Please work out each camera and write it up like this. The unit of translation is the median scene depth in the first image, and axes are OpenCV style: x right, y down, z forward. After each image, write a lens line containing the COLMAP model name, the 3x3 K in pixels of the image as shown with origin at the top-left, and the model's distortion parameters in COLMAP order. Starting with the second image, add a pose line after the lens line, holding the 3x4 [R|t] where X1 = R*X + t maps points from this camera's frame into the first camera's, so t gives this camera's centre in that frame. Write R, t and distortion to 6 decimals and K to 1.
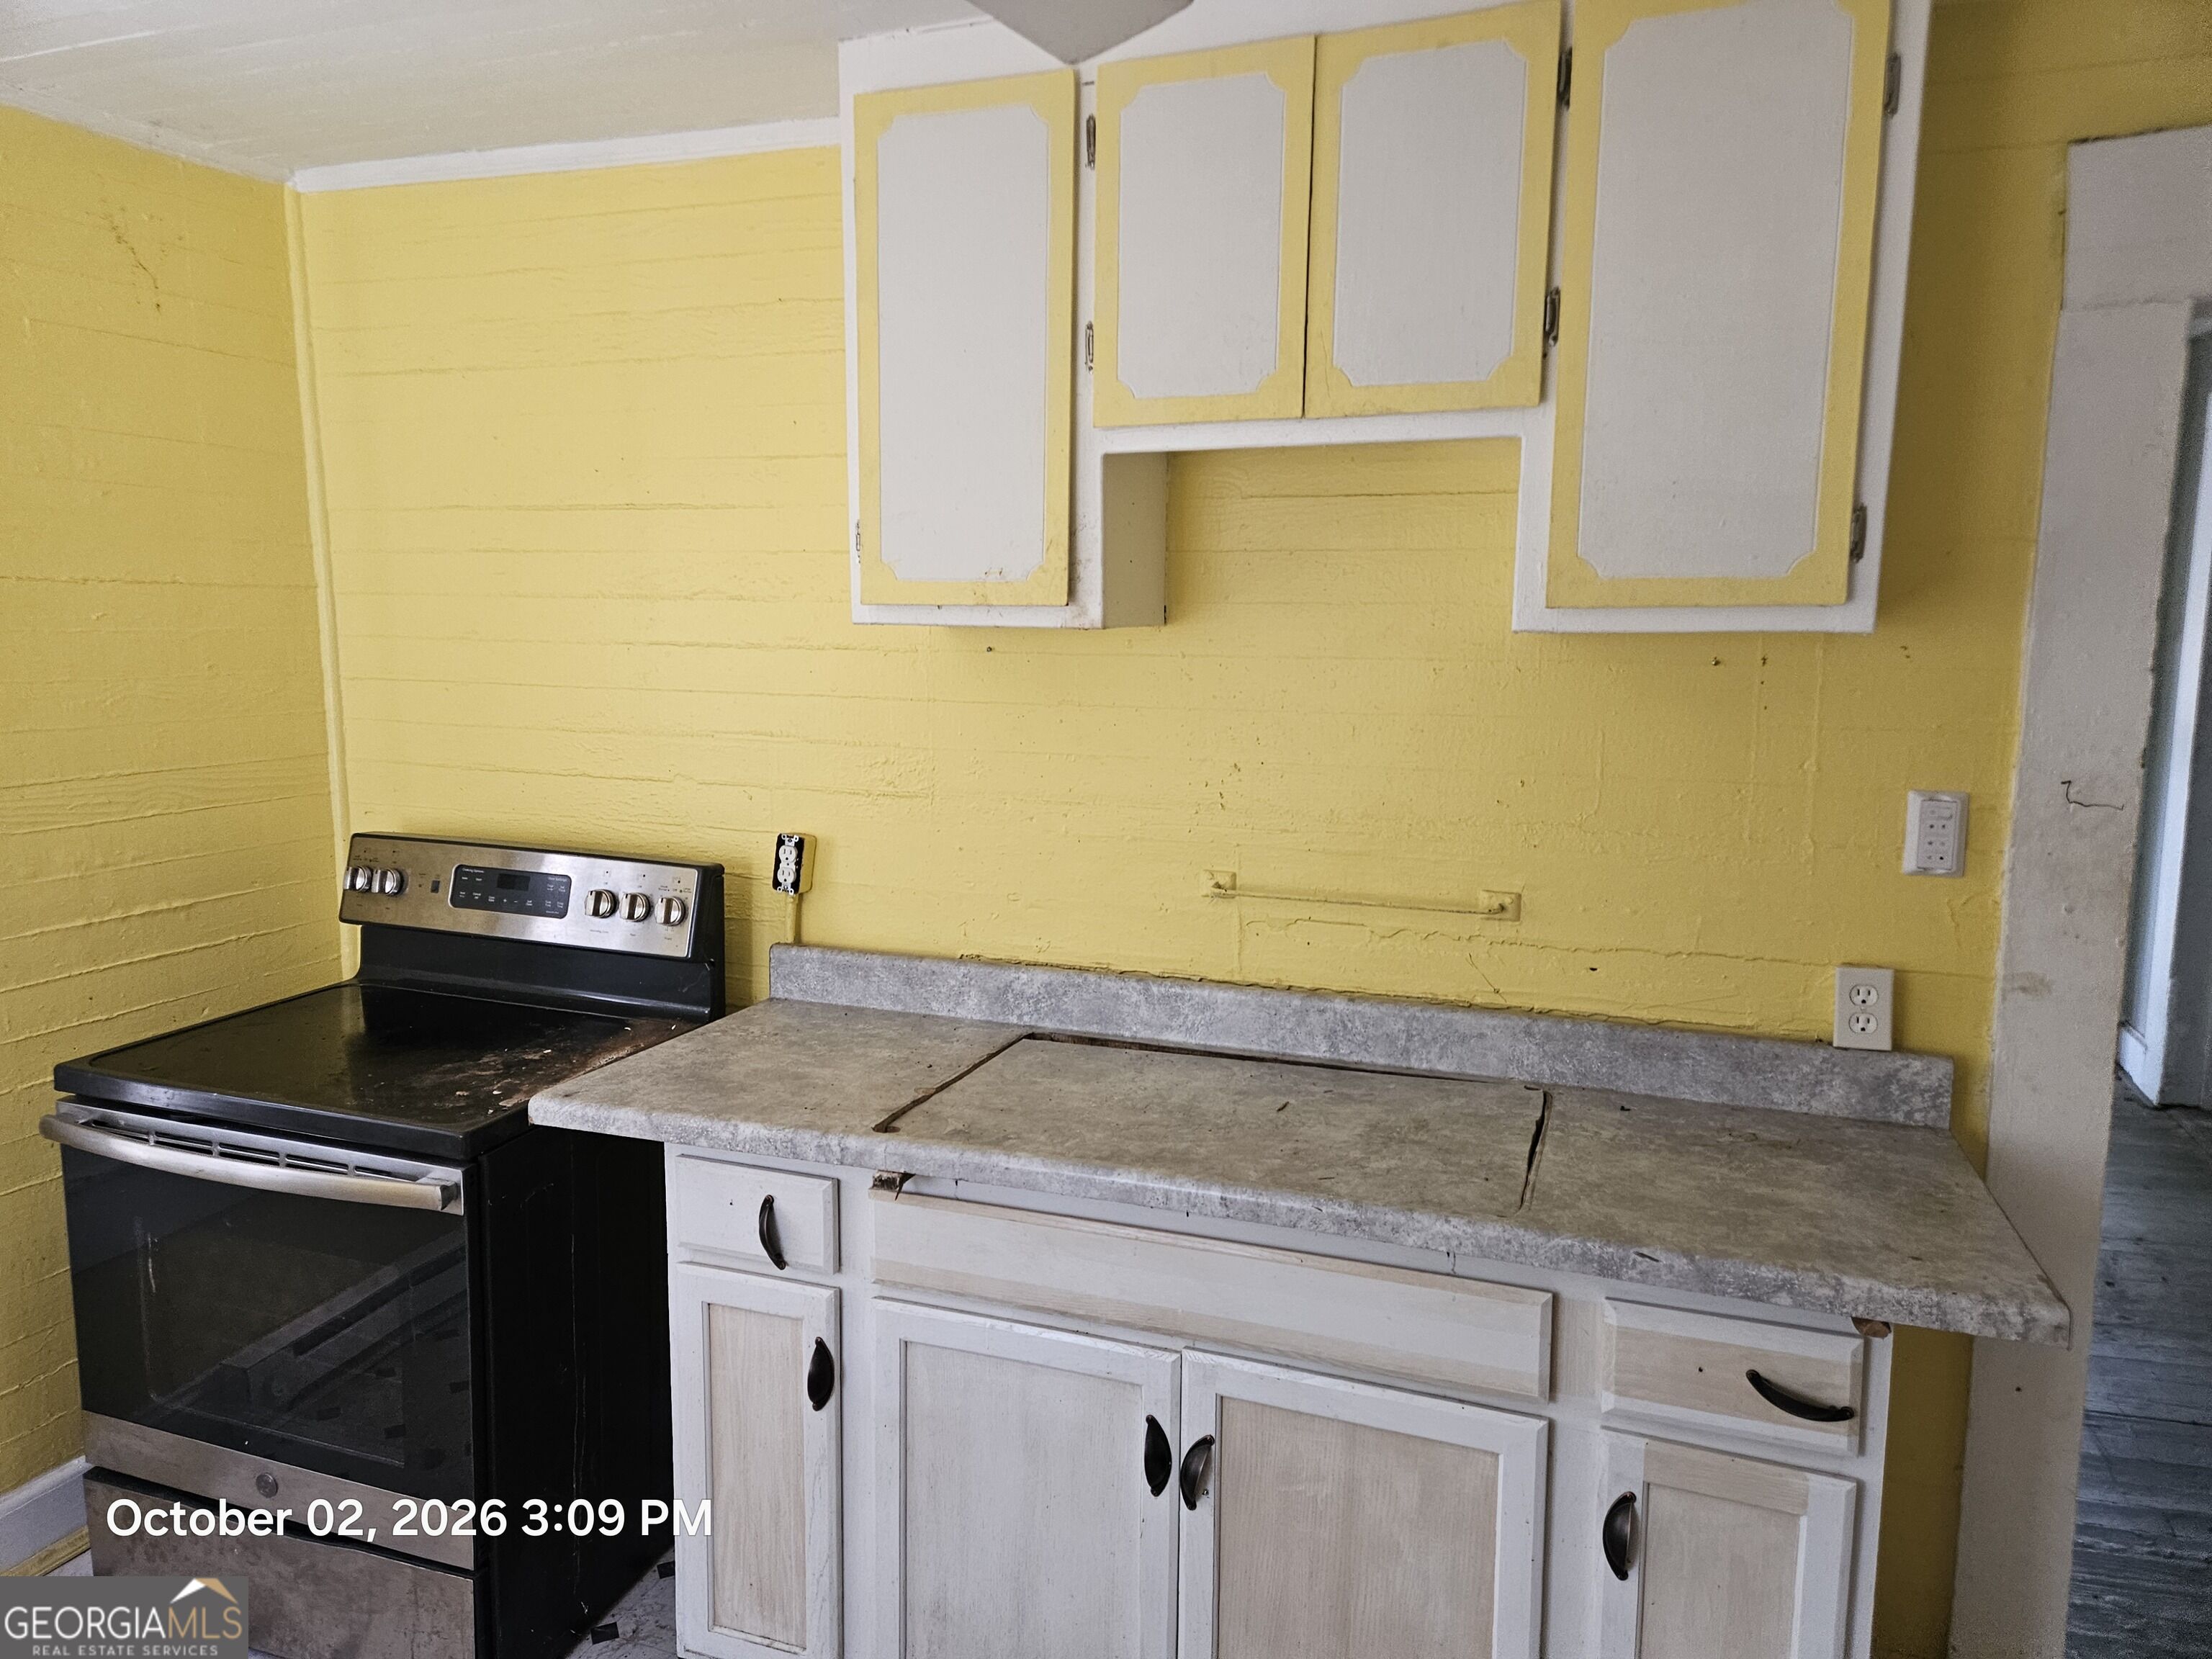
lens RADIAL K [[1491.7, 0, 1095.4], [0, 1491.7, 827.9], [0, 0, 1]] dist [0.053133, -0.026633]
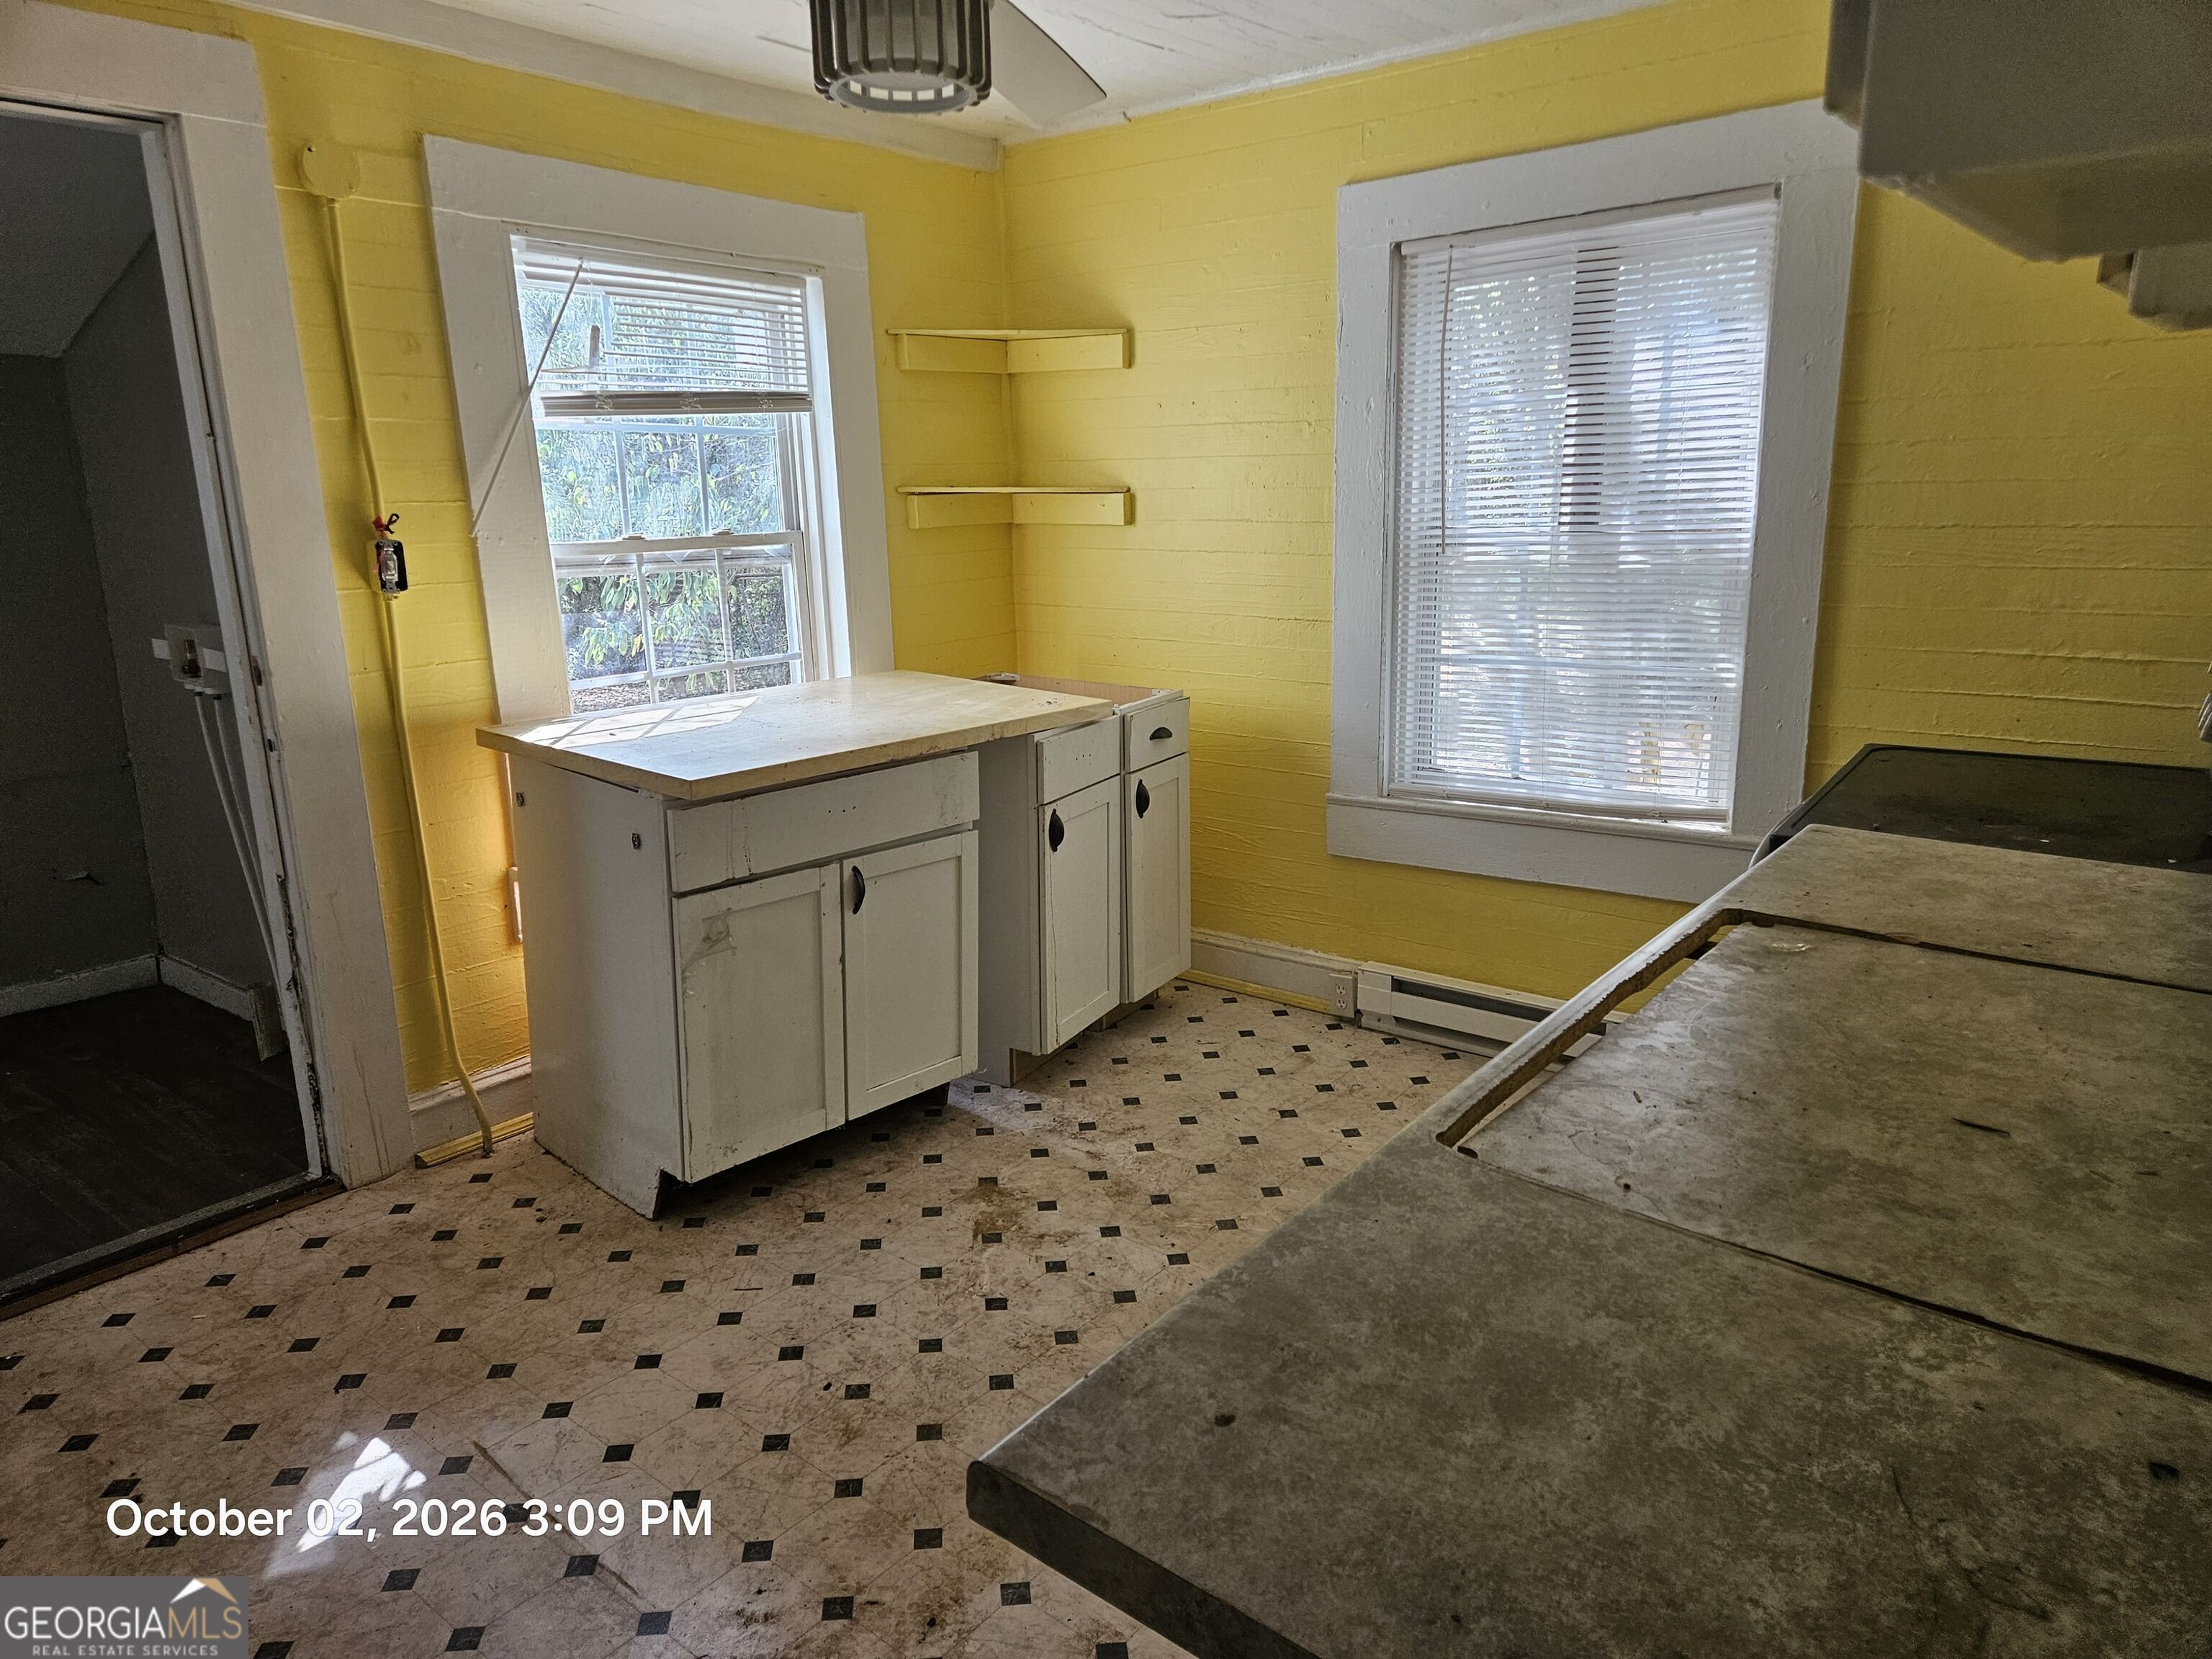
lens RADIAL K [[1491.7, 0, 1098.4], [0, 1491.7, 833.7], [0, 0, 1]] dist [0.053133, -0.026633]
pose [[-0.310683, 0.230847, -0.922055, 0.772874], [-0.112820, 0.954247, 0.276921, -0.055149], [0.943794, 0.190061, -0.270424, 0.808366]]
